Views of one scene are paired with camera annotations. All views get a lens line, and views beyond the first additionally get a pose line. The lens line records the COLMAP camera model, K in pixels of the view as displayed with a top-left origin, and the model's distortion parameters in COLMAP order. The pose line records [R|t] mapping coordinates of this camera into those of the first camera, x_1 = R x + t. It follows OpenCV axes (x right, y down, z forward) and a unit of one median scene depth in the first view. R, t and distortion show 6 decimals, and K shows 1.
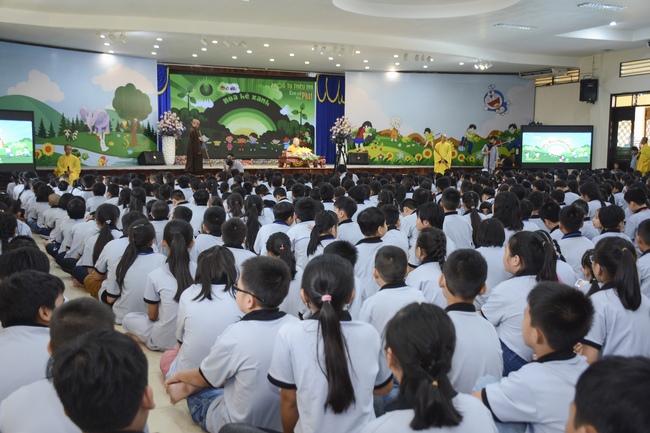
lens RADIAL K [[726.8, 0, 325.0], [0, 726.8, 216.5], [0, 0, 1]] dist [-0.001532, 0.017259]
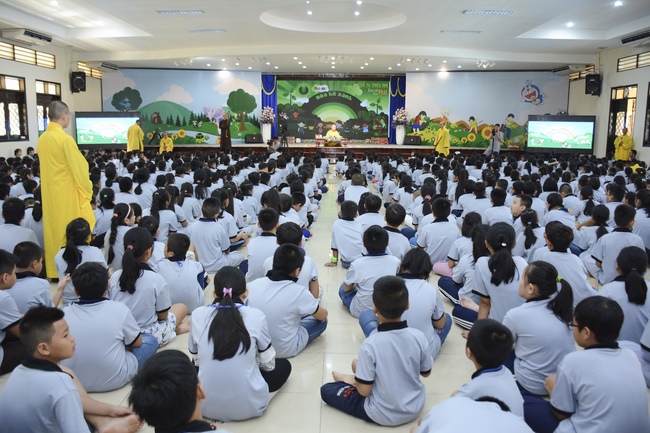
lens RADIAL K [[532.7, 0, 325.0], [0, 532.7, 216.5], [0, 0, 1]] dist [-0.161841, 0.084223]
pose [[0.876083, 0.080146, -0.475452, 0.370602], [-0.045747, 0.995457, 0.083507, -0.017118], [0.479985, -0.051408, 0.875769, 0.105054]]
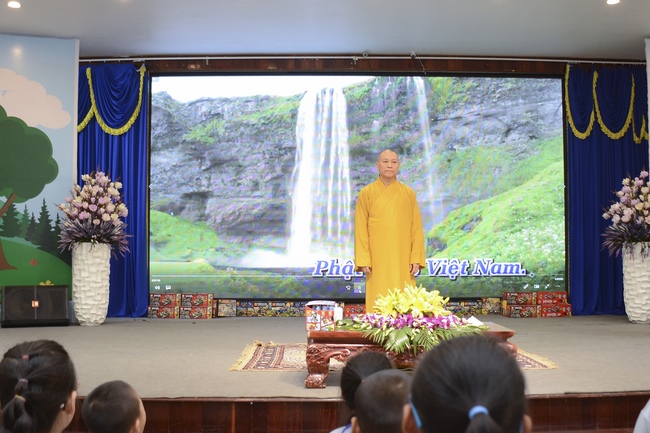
lens RADIAL K [[712.2, 0, 325.0], [0, 712.2, 216.5], [0, 0, 1]] dist [-0.004783, -0.324288]
pose [[0.901441, -0.031980, -0.431718, 0.031204], [-0.030206, 0.990190, -0.136421, -0.072355], [0.431846, 0.136016, 0.891633, 0.673048]]
